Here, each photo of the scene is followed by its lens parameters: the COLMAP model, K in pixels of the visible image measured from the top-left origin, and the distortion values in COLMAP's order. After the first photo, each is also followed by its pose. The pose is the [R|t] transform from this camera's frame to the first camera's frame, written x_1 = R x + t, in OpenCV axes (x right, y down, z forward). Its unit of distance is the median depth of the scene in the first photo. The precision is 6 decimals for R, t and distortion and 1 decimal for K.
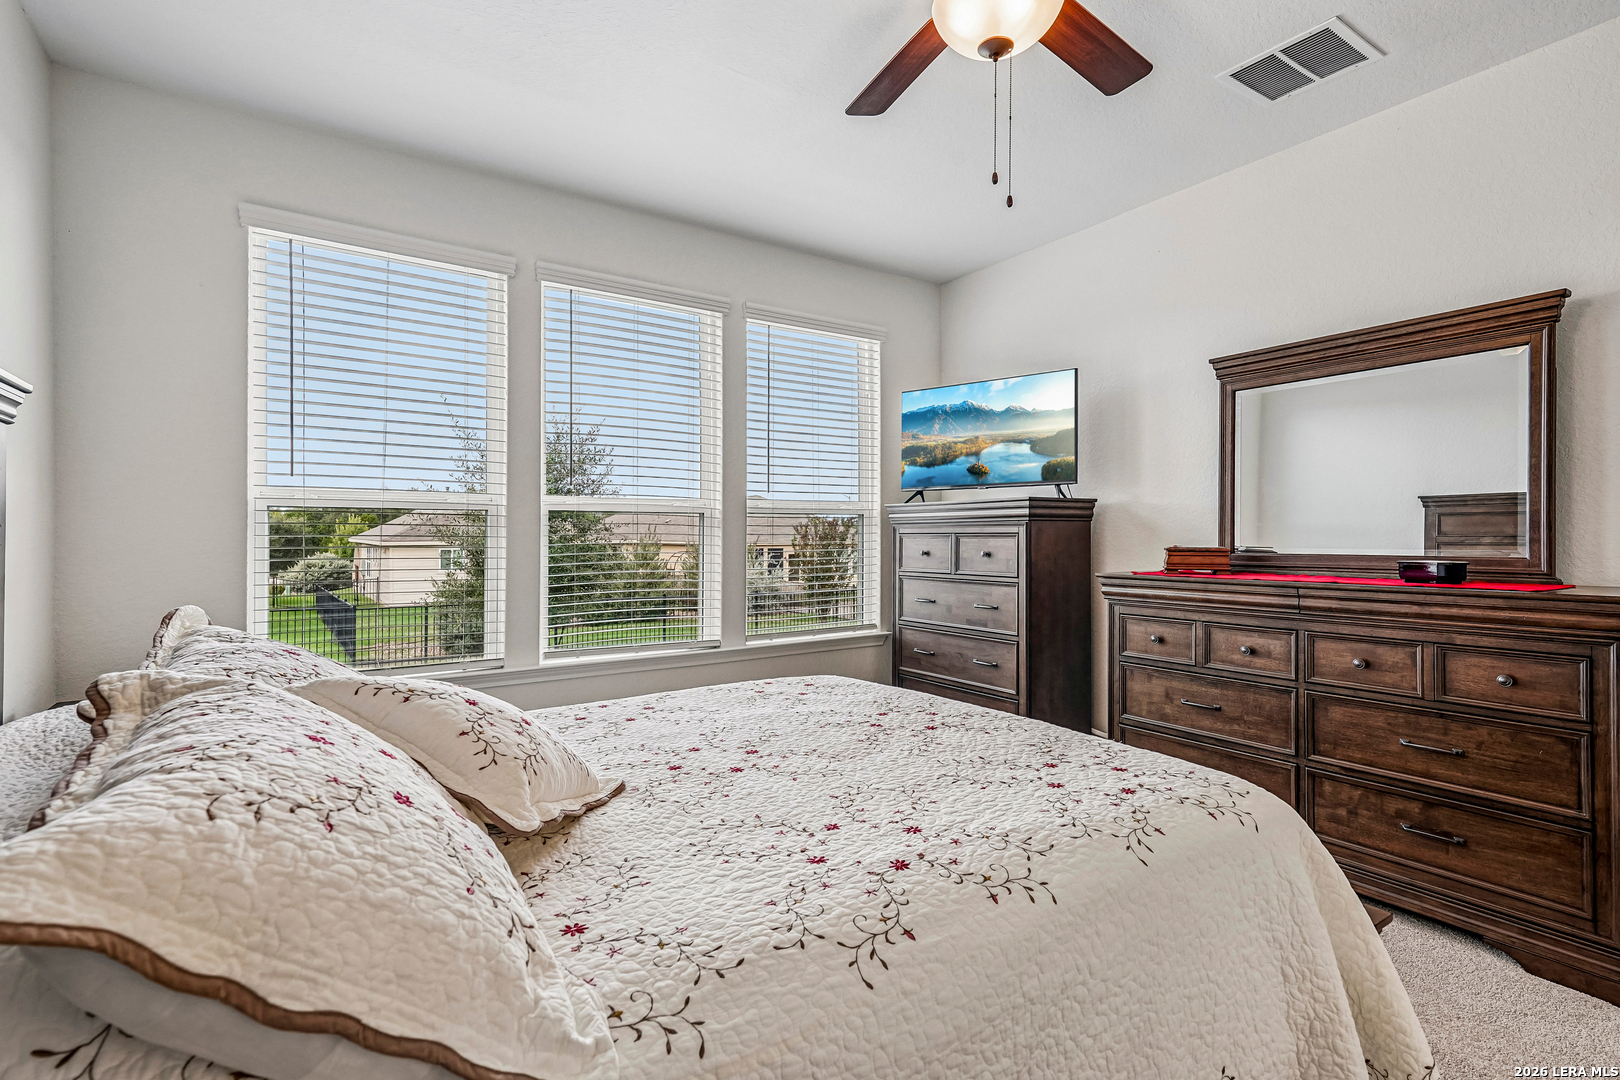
lens RADIAL K [[767.7, 0, 806.9], [0, 767.7, 539.5], [0, 0, 1]] dist [-0.072125, 0.025297]
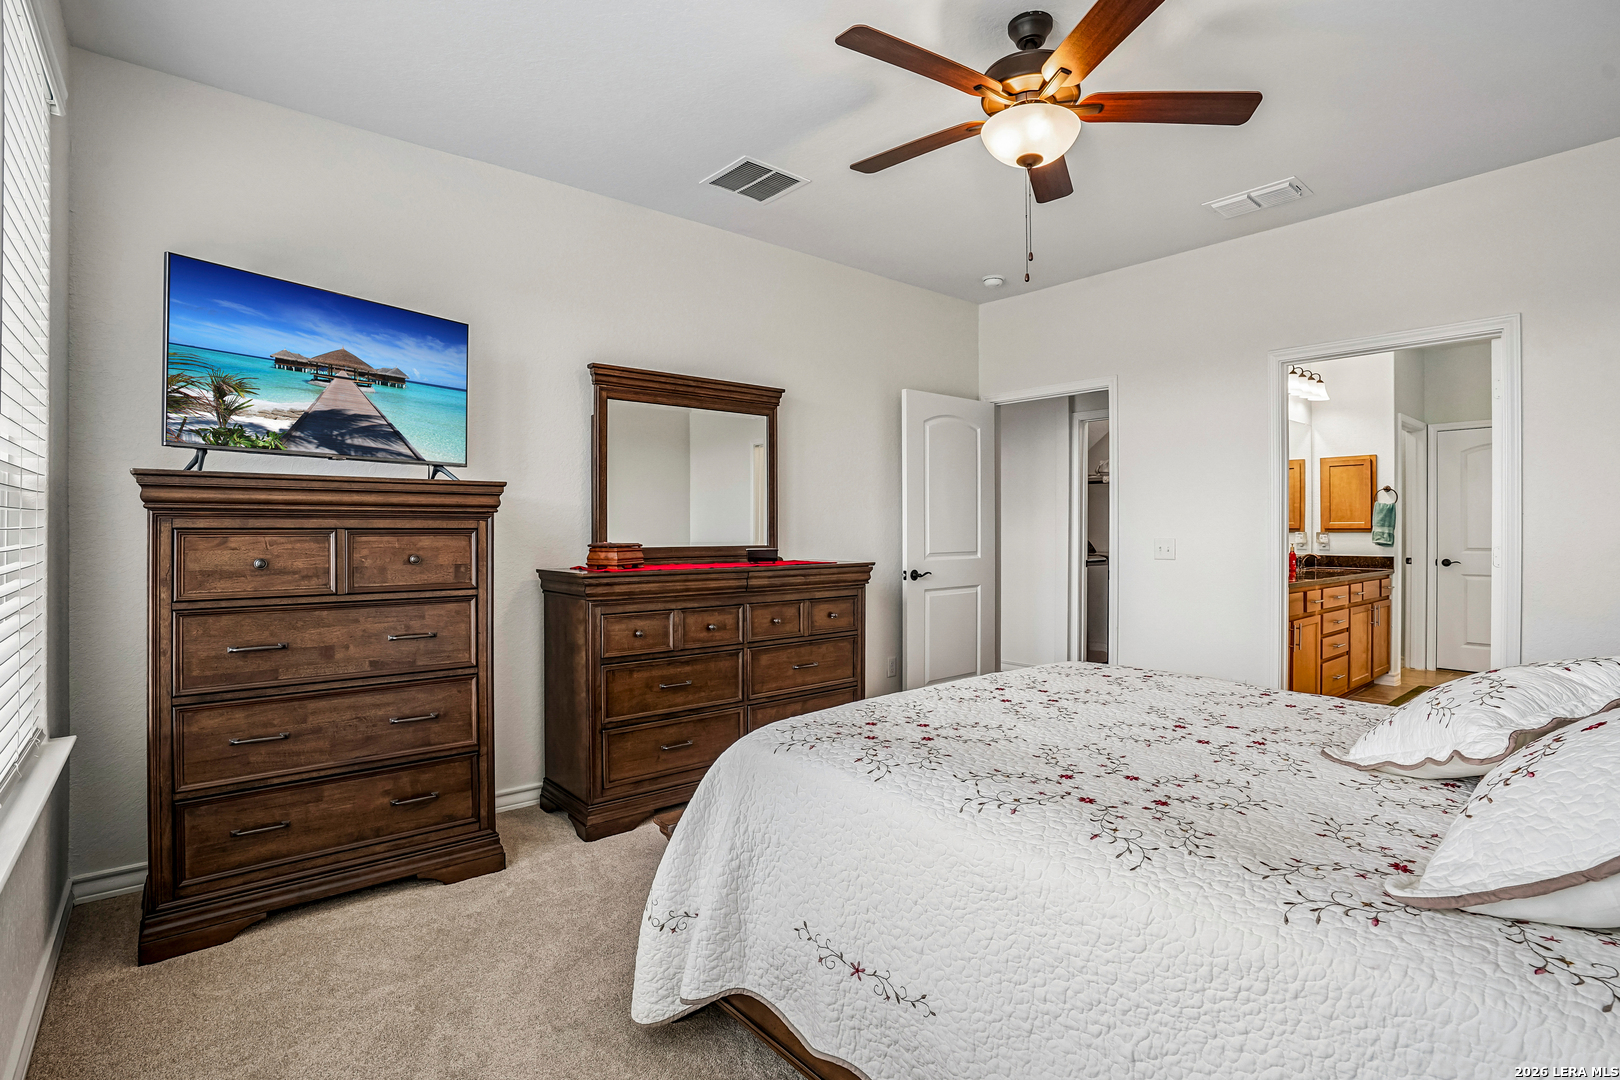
lens RADIAL K [[767.7, 0, 806.9], [0, 767.7, 539.5], [0, 0, 1]] dist [-0.072125, 0.025297]
pose [[-0.123117, -0.009371, 0.992348, -0.620210], [0.006314, 0.999928, 0.010225, -0.004945], [-0.992372, 0.007525, -0.123049, 0.947743]]
